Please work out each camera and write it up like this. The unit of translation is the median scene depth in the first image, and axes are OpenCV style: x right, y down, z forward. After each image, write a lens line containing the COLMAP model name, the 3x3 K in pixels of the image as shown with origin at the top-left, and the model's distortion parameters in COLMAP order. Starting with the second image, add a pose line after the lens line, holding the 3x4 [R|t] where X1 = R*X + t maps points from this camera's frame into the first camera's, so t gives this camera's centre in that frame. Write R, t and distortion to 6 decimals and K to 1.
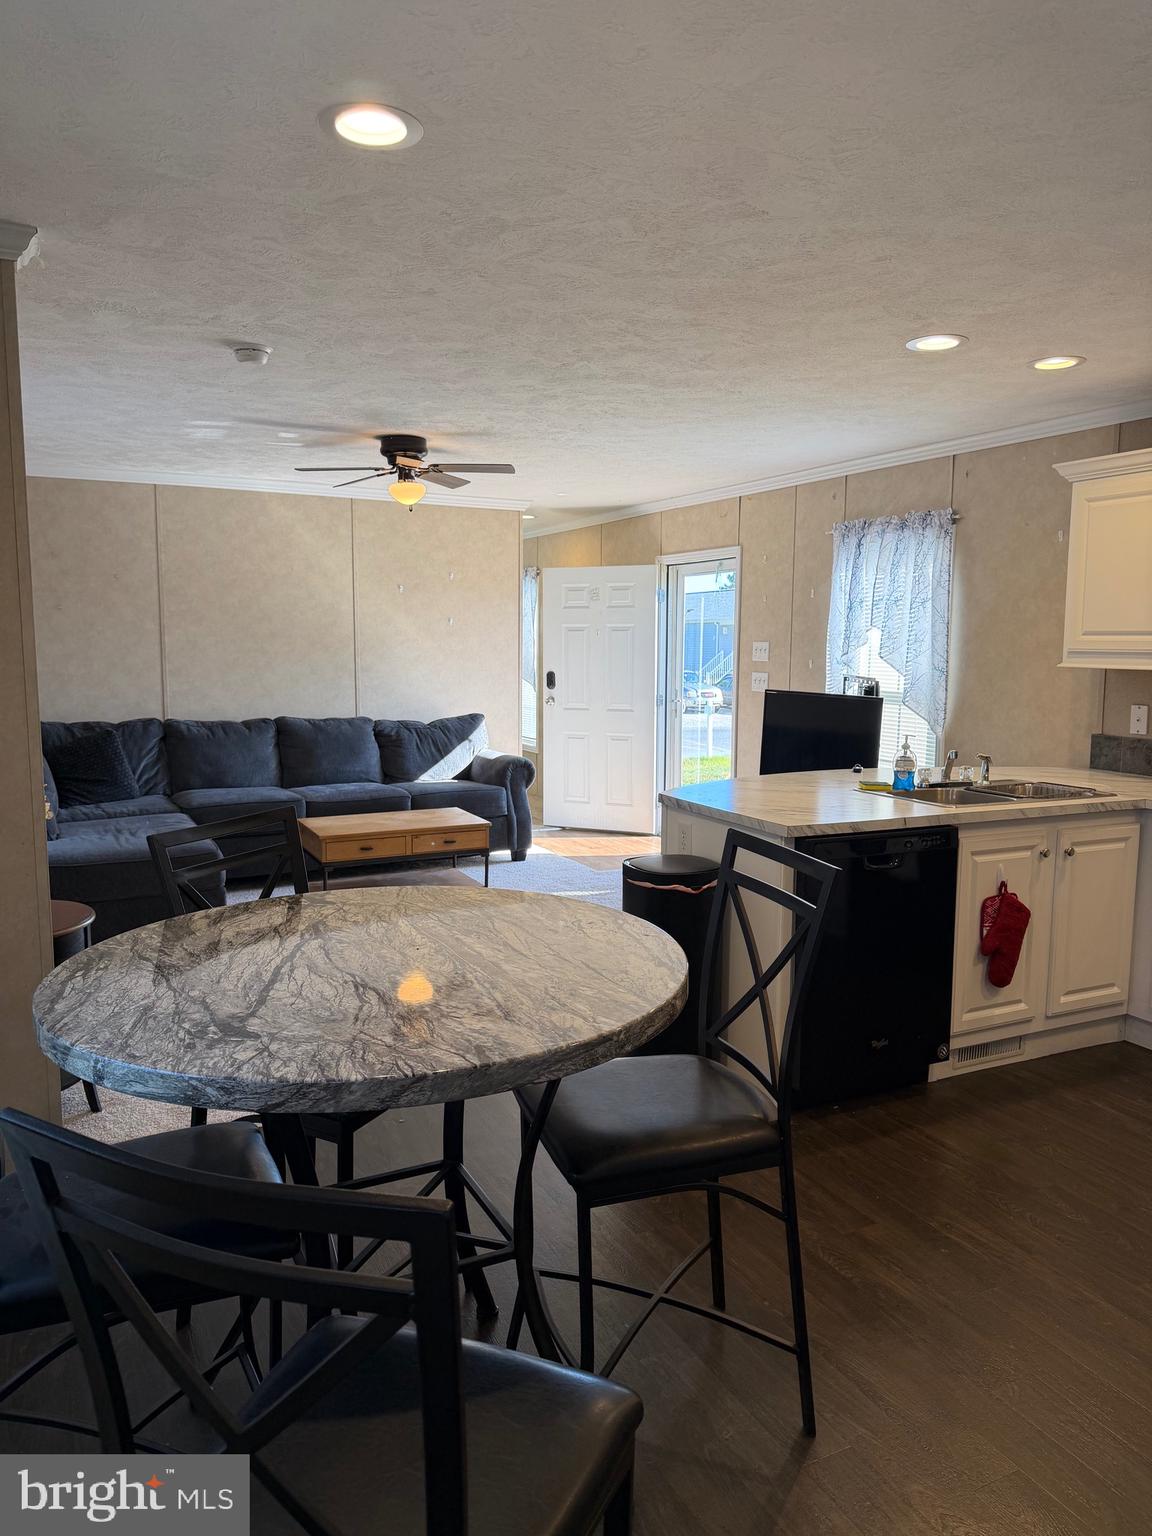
lens RADIAL K [[1055.1, 0, 576.0], [0, 1055.1, 768.0], [0, 0, 1]] dist [0.123944, -0.143797]
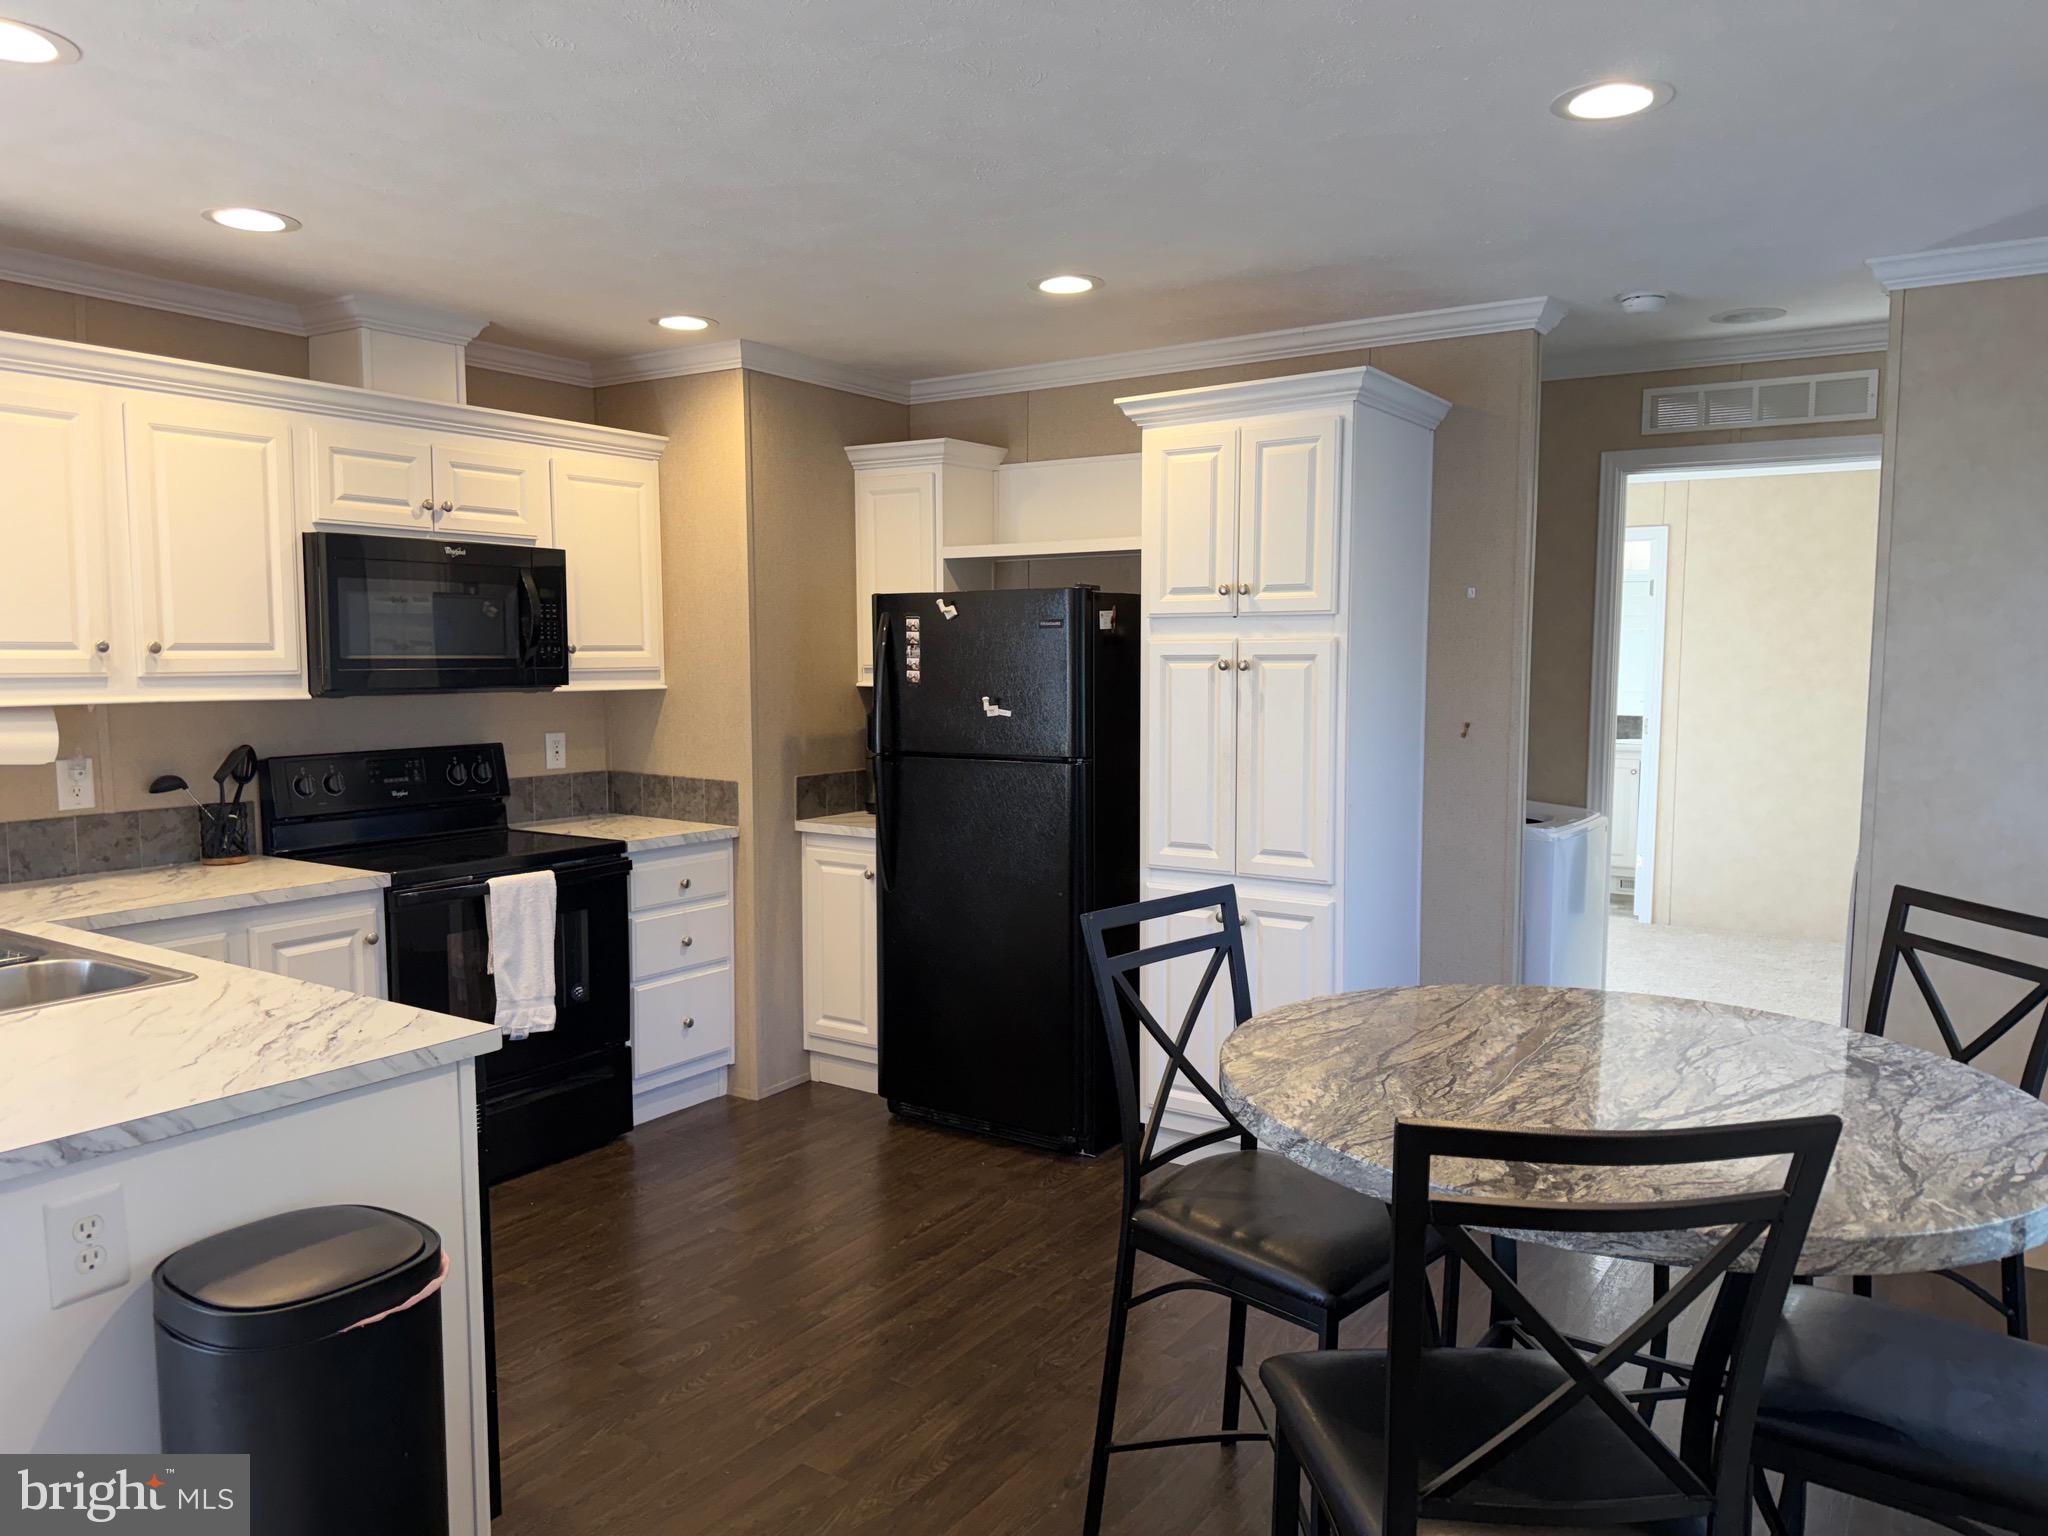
lens RADIAL K [[1460.9, 0, 1024.0], [0, 1460.9, 768.0], [0, 0, 1]] dist [0.001401, 0.004635]
pose [[-0.481484, -0.082410, 0.872572, -0.369967], [0.101453, 0.983637, 0.148881, -0.103894], [-0.870563, 0.160209, -0.465244, 0.758369]]
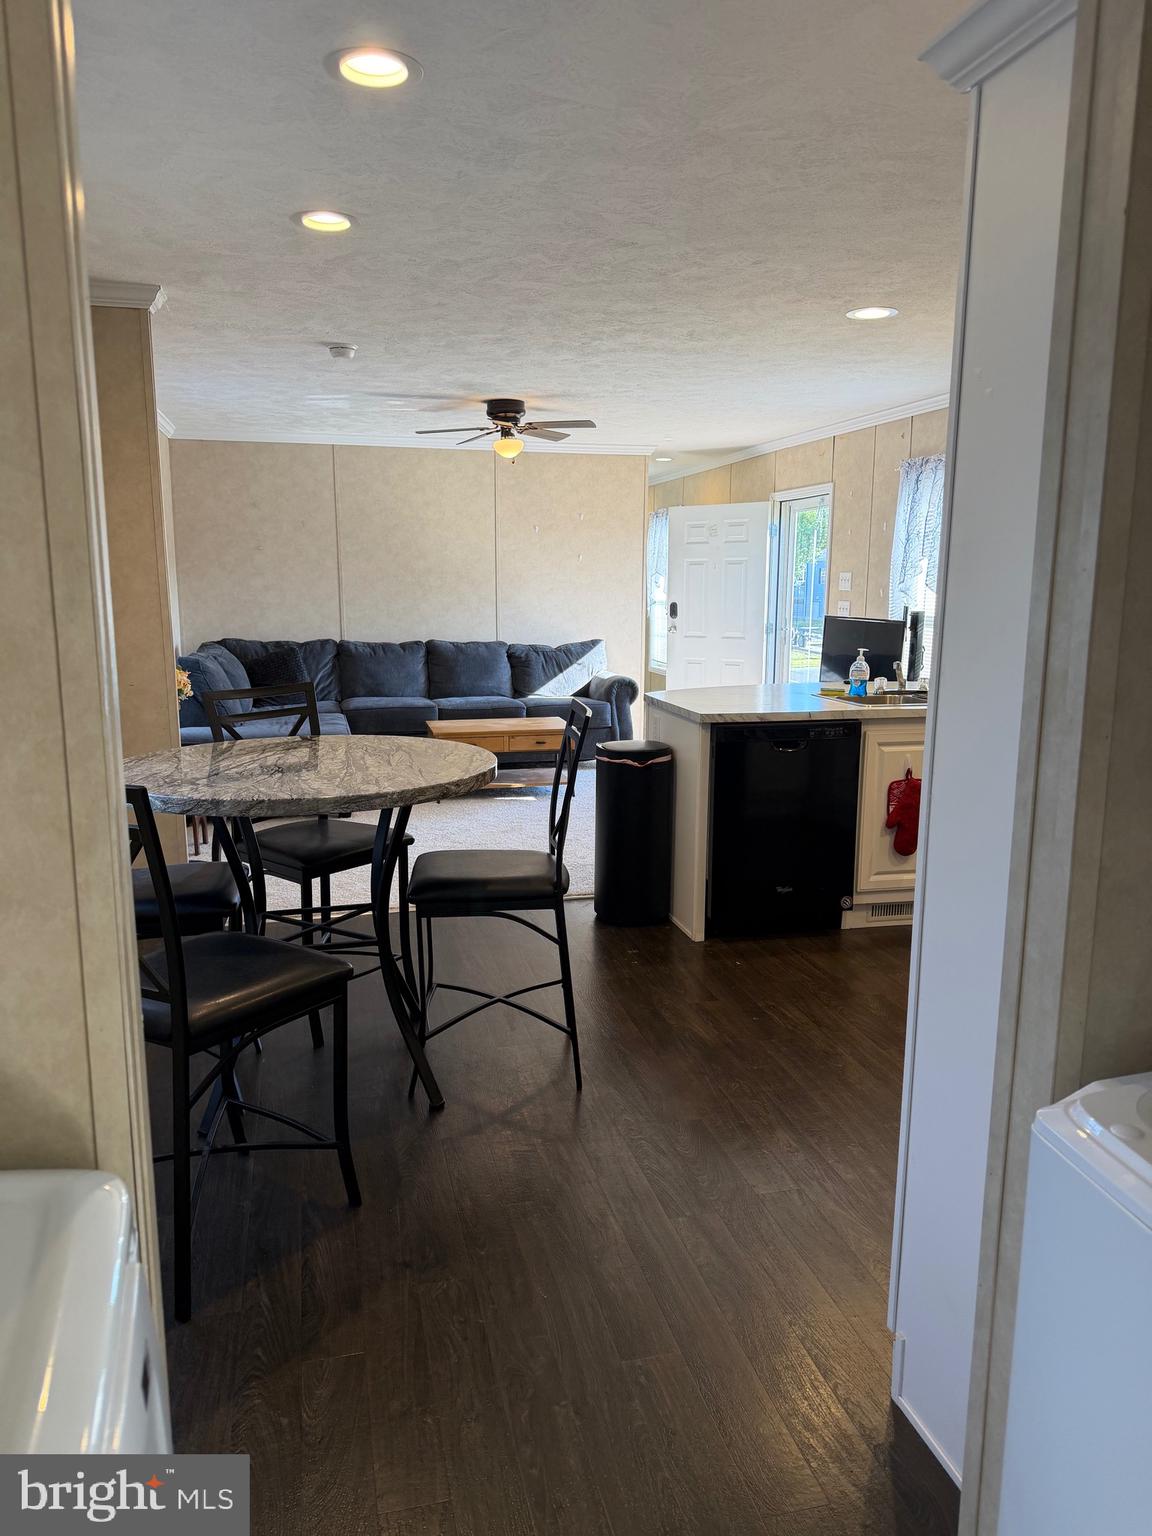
lens RADIAL K [[1055.1, 0, 576.0], [0, 1055.1, 768.0], [0, 0, 1]] dist [0.123944, -0.143797]
pose [[0.973861, 0.035602, -0.224335, 0.251363], [-0.022901, 0.997997, 0.058971, 0.035570], [0.225985, -0.052292, 0.972726, -0.209317]]
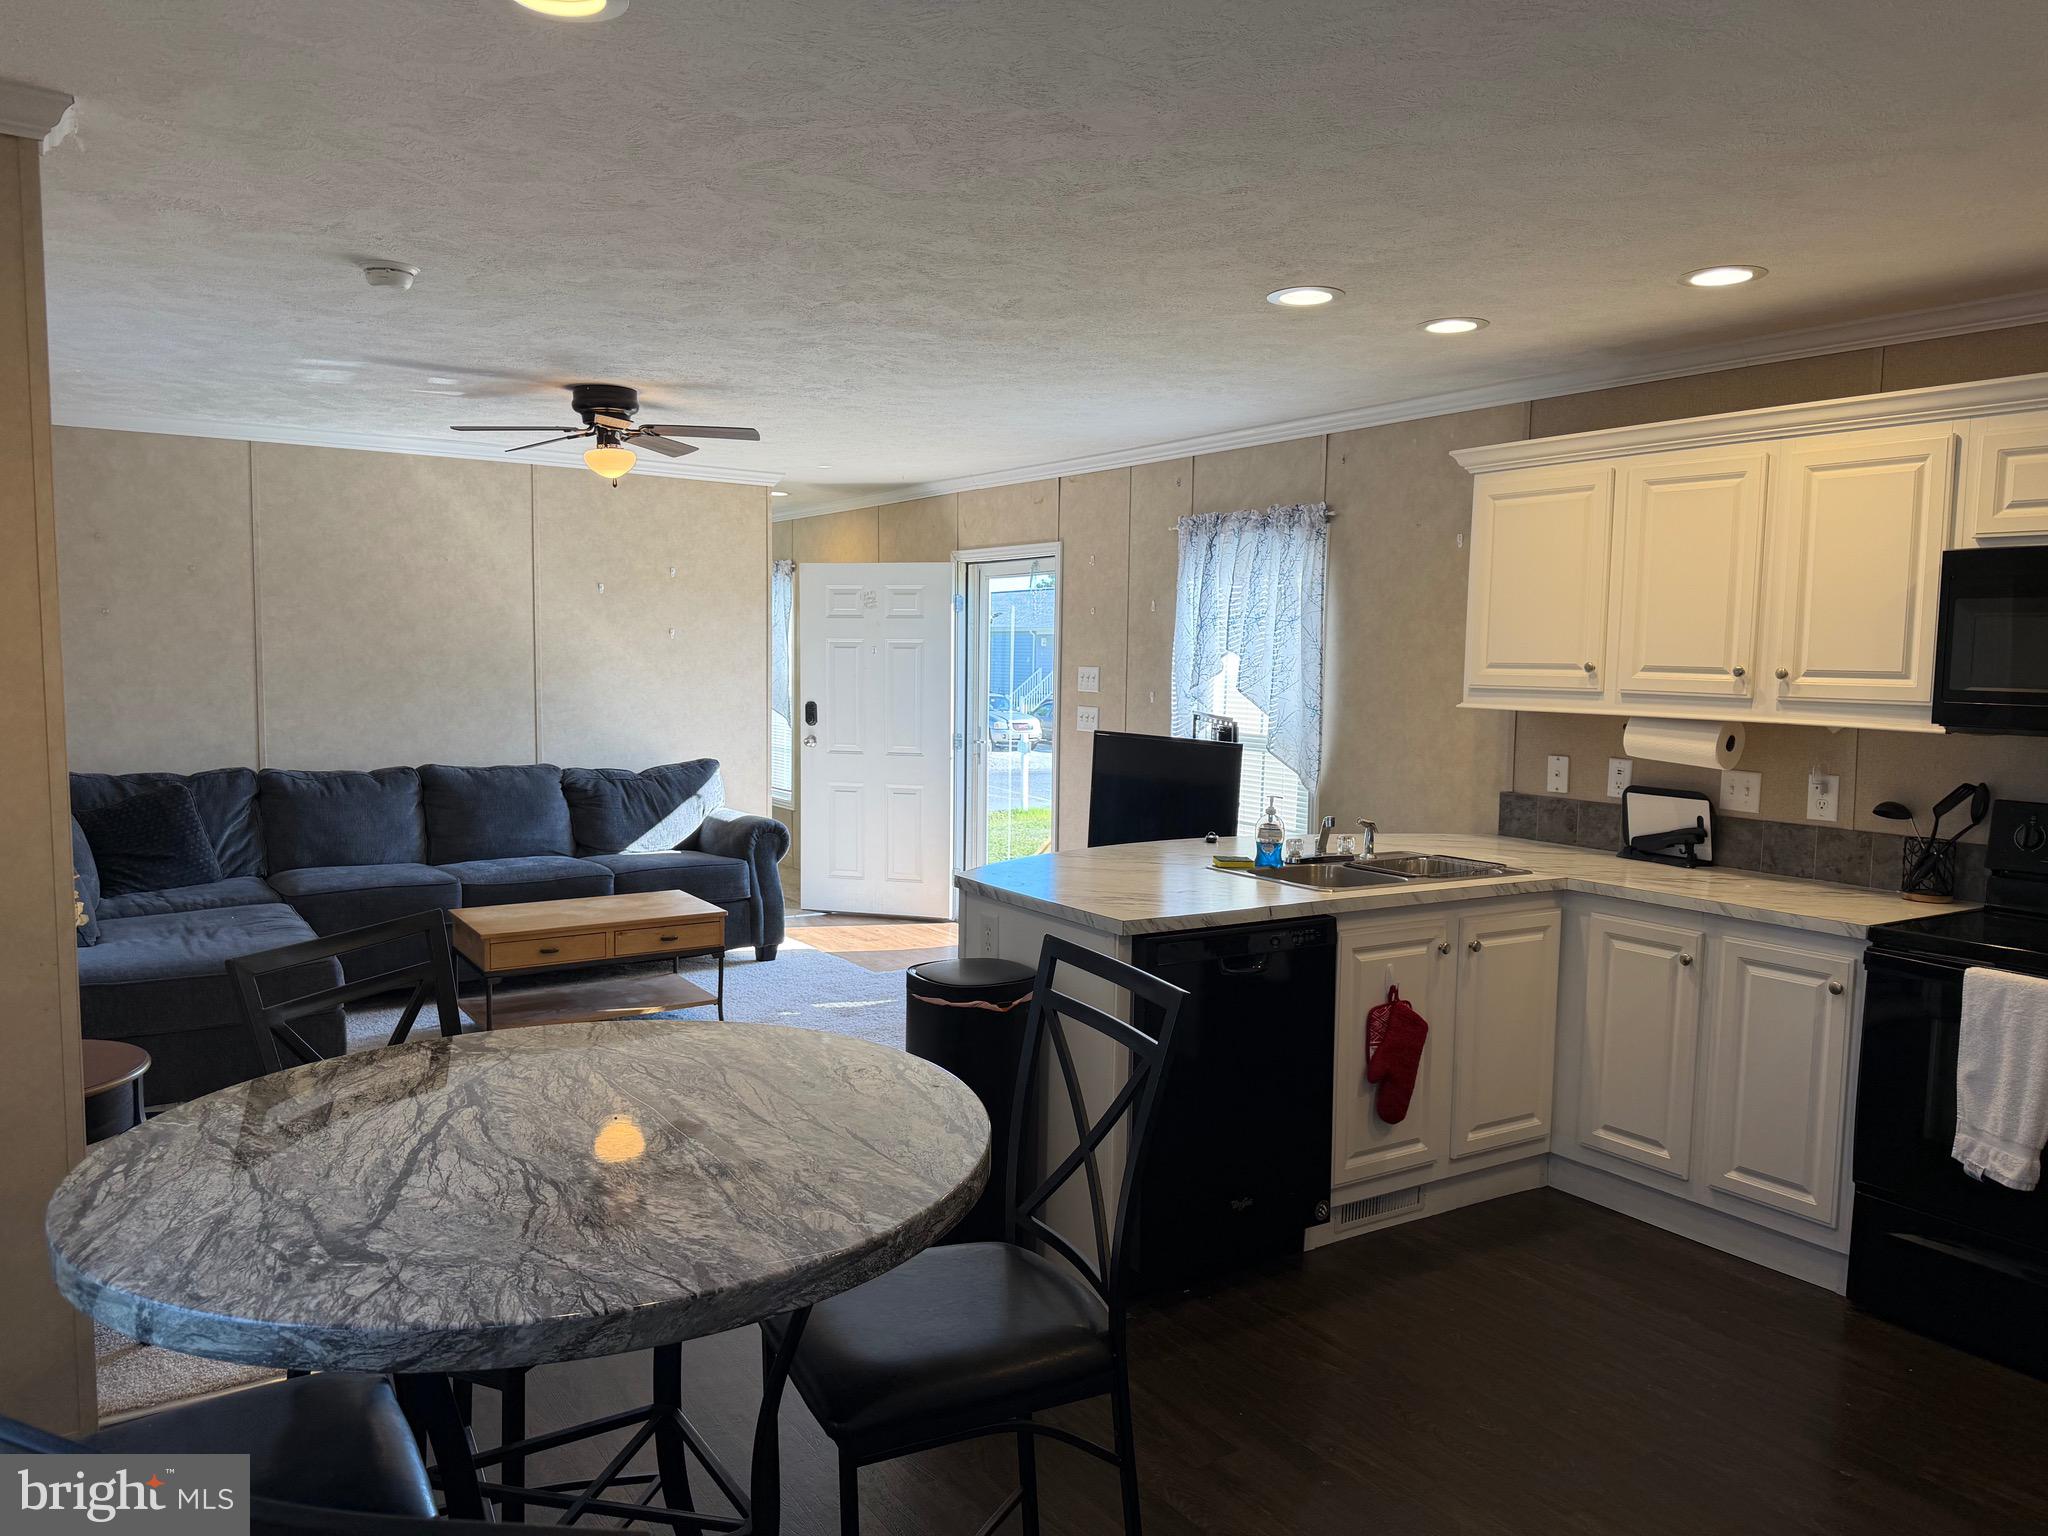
lens RADIAL K [[1417.1, 0, 1000.7], [0, 1417.1, 792.9], [0, 0, 1]] dist [0.057953, -0.047280]
pose [[0.994079, -0.001796, 0.108644, 0.002126], [0.004133, 0.999765, -0.021288, -0.011799], [-0.108580, 0.021611, 0.993853, 0.002145]]
